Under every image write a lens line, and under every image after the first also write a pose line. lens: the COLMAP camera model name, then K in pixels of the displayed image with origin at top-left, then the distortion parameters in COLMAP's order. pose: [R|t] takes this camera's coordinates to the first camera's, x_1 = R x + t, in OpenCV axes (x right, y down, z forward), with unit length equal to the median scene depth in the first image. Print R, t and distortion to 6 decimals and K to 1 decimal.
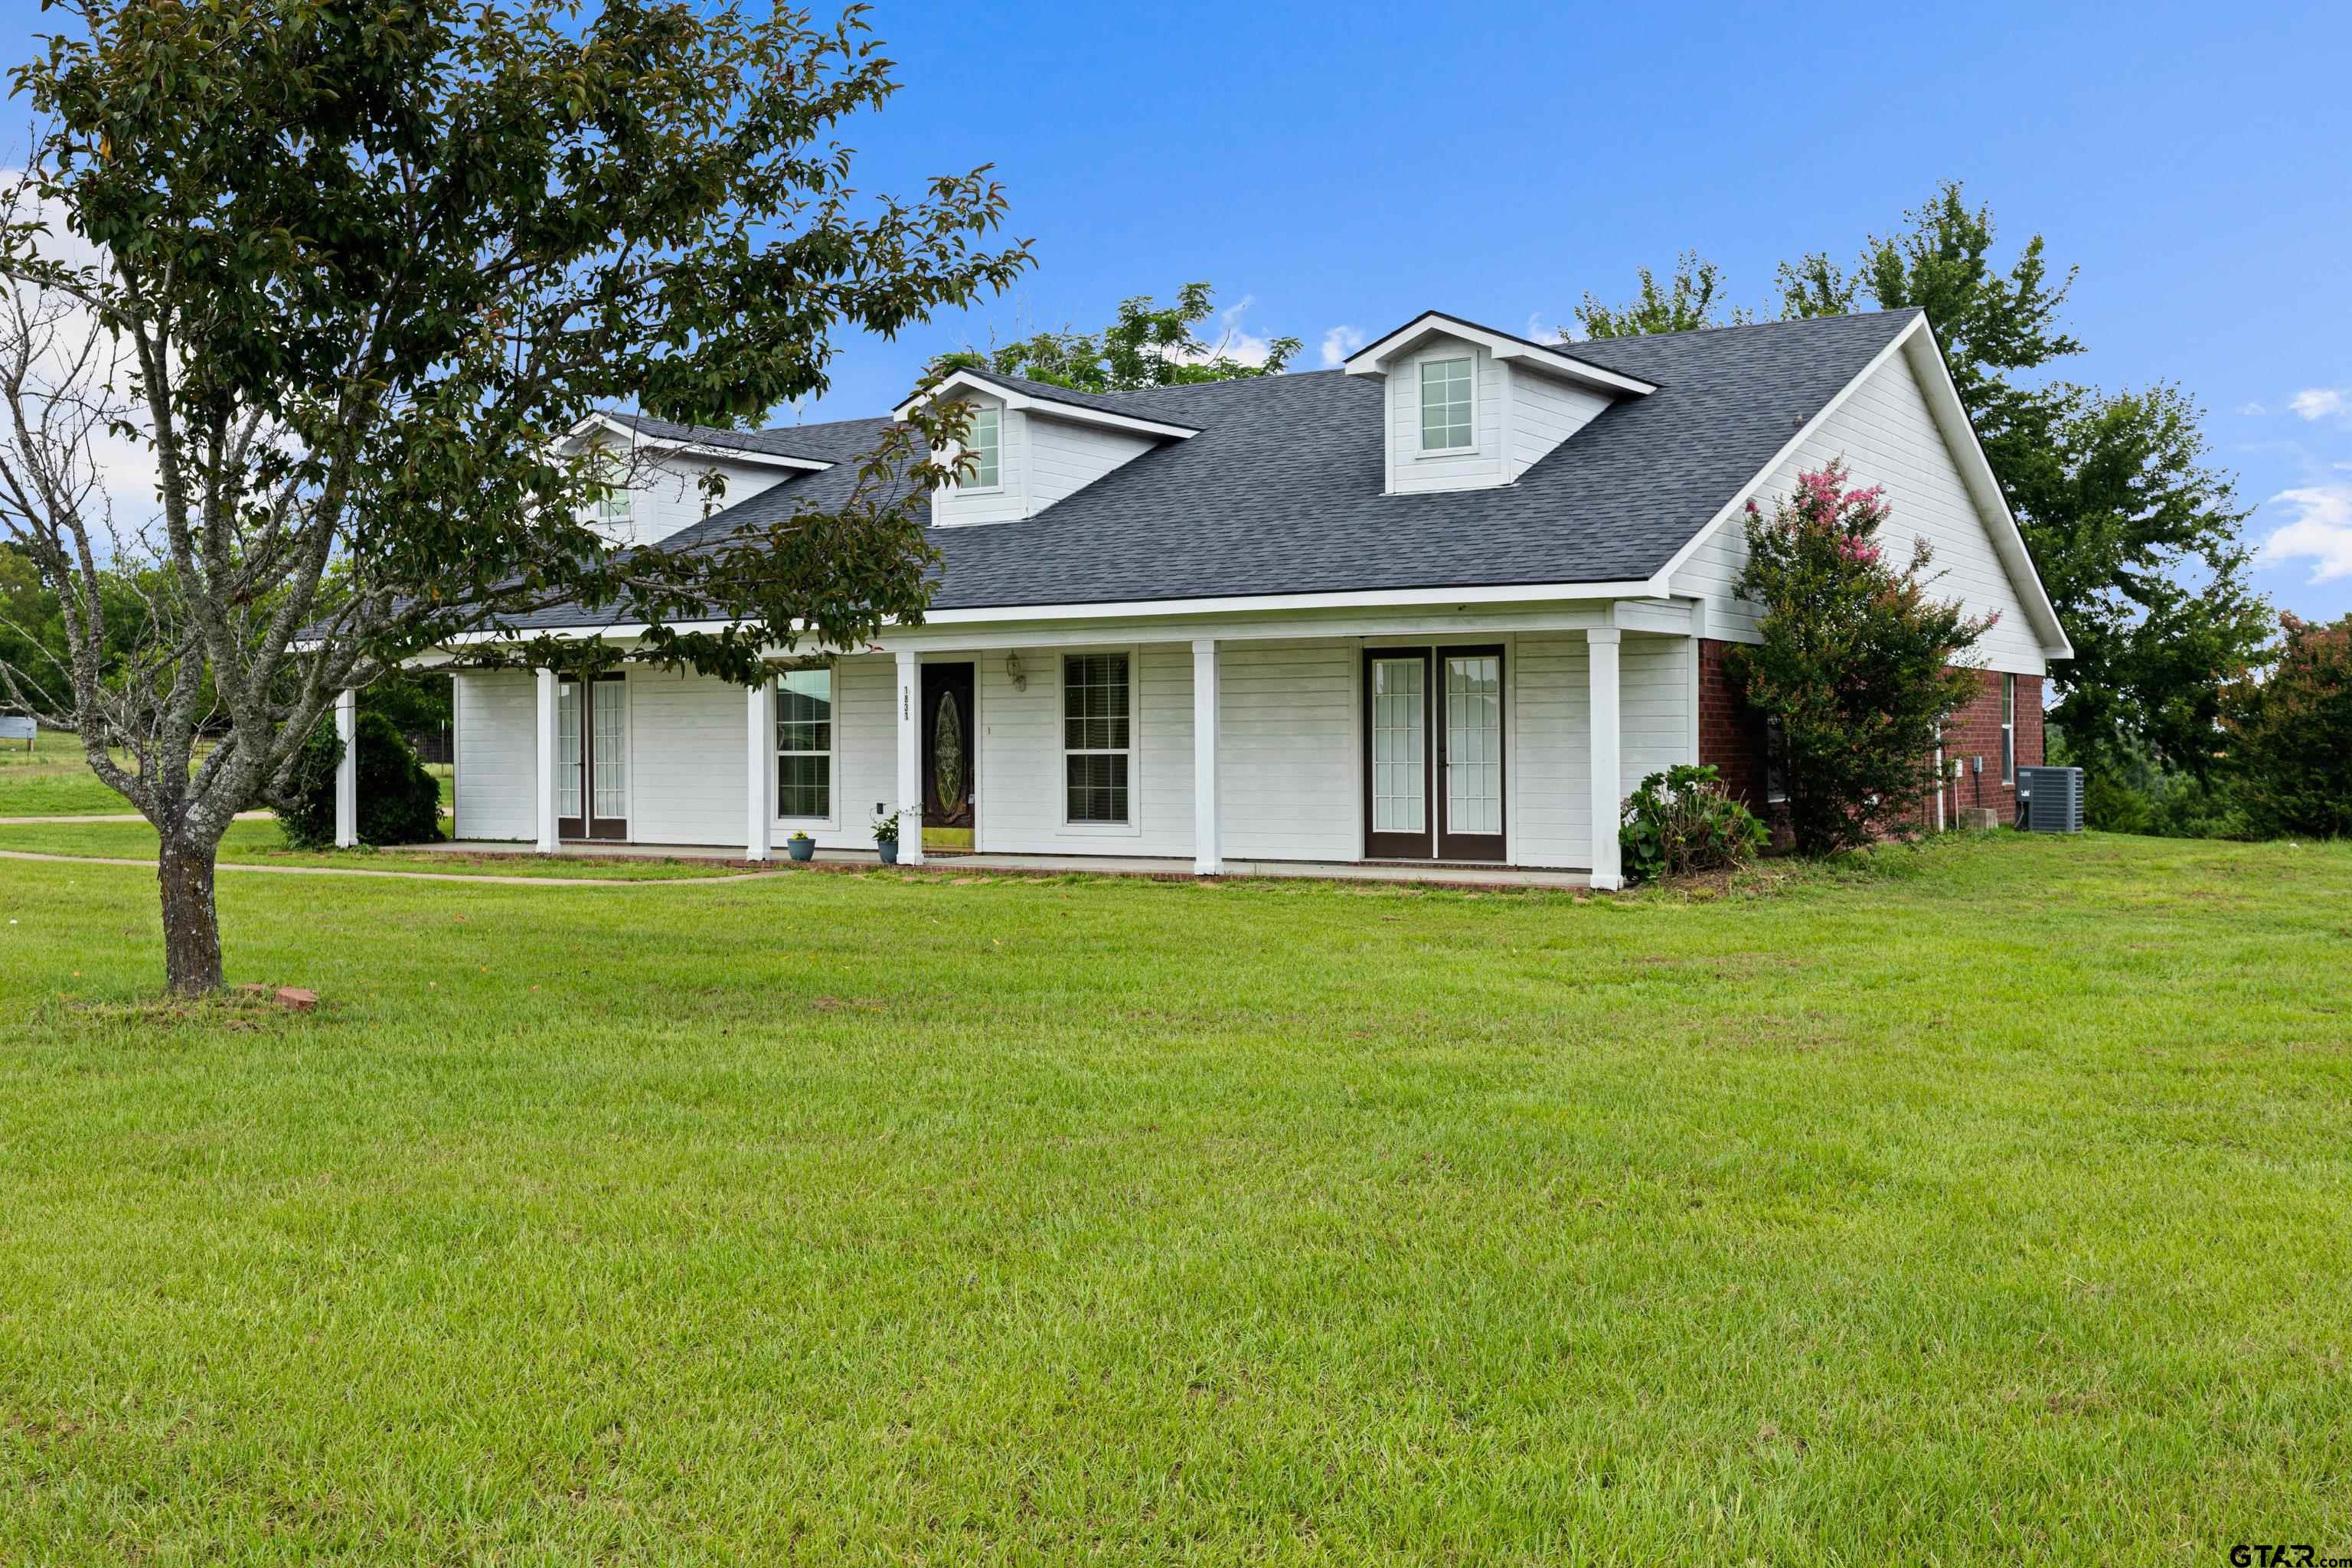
lens RADIAL K [[2335.0, 0, 1177.1], [0, 2335.0, 787.7], [0, 0, 1]] dist [0.008706, 0.000000]
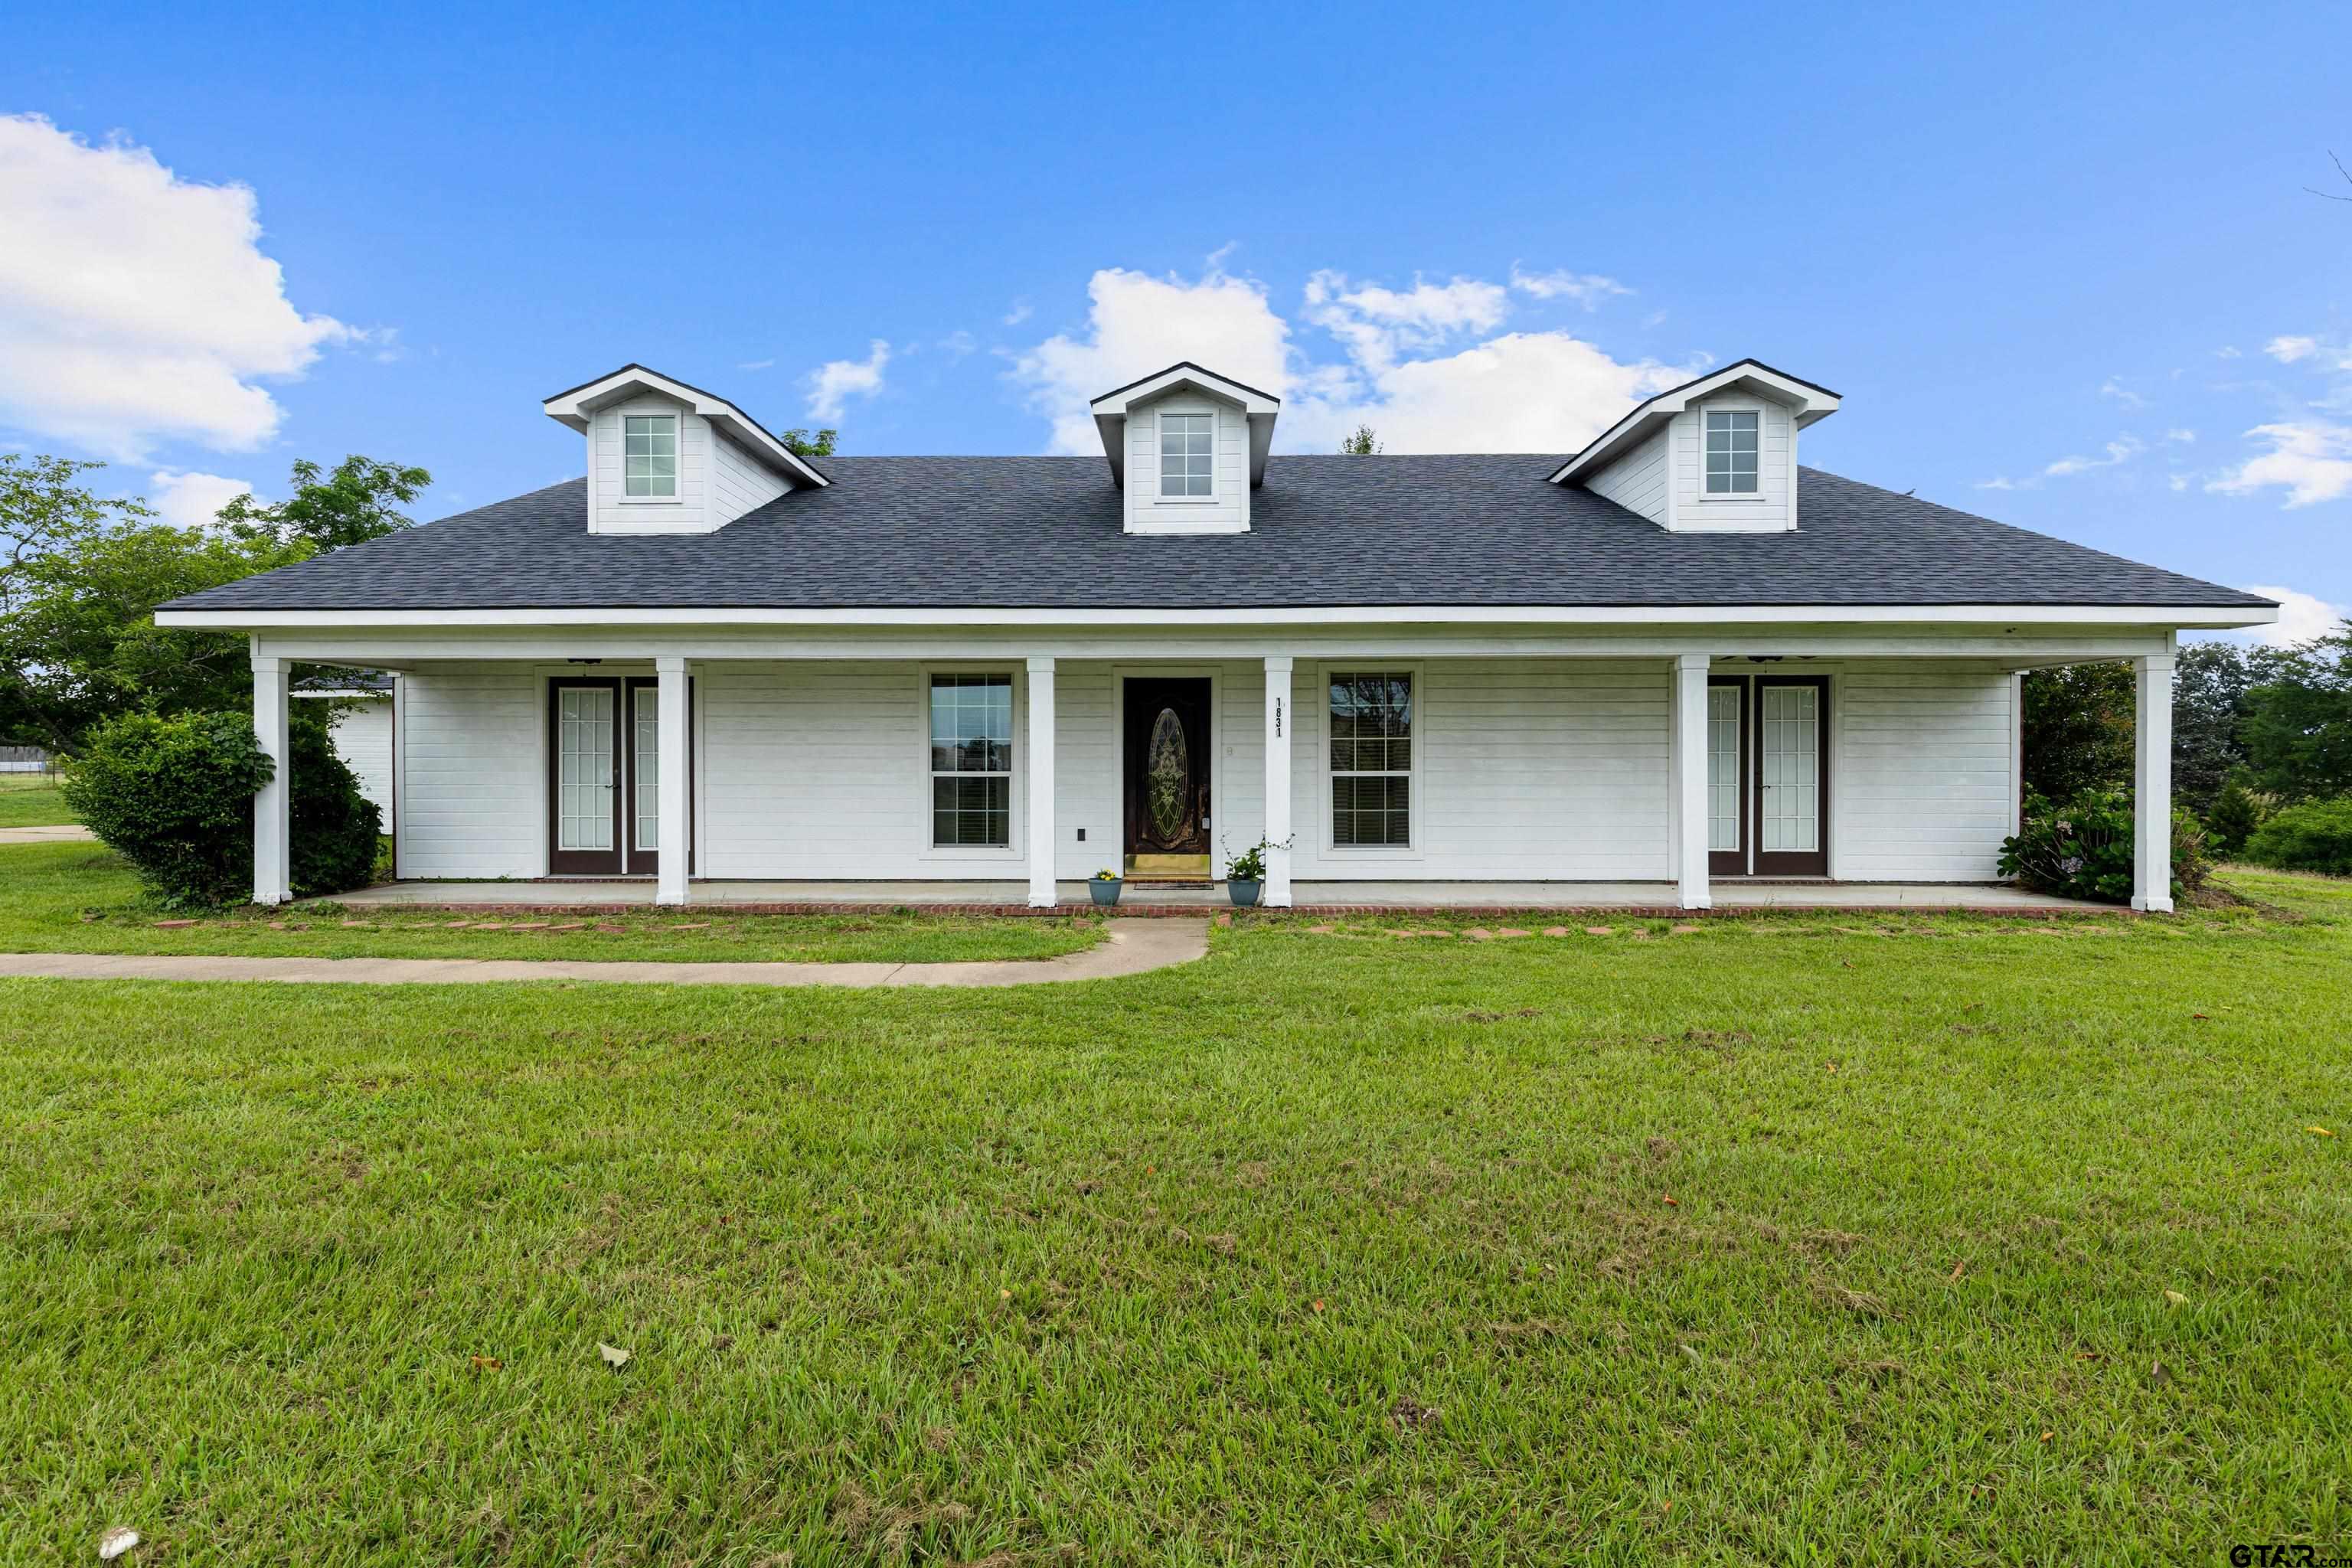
lens RADIAL K [[1925.2, 0, 1175.9], [0, 1925.2, 776.3], [0, 0, 1]] dist [0.048484, 0.001044]
pose [[0.838969, 0.003533, 0.544168, -0.514121], [0.004601, 0.999897, -0.013586, -0.003390], [-0.544160, 0.013901, 0.838866, 0.351629]]
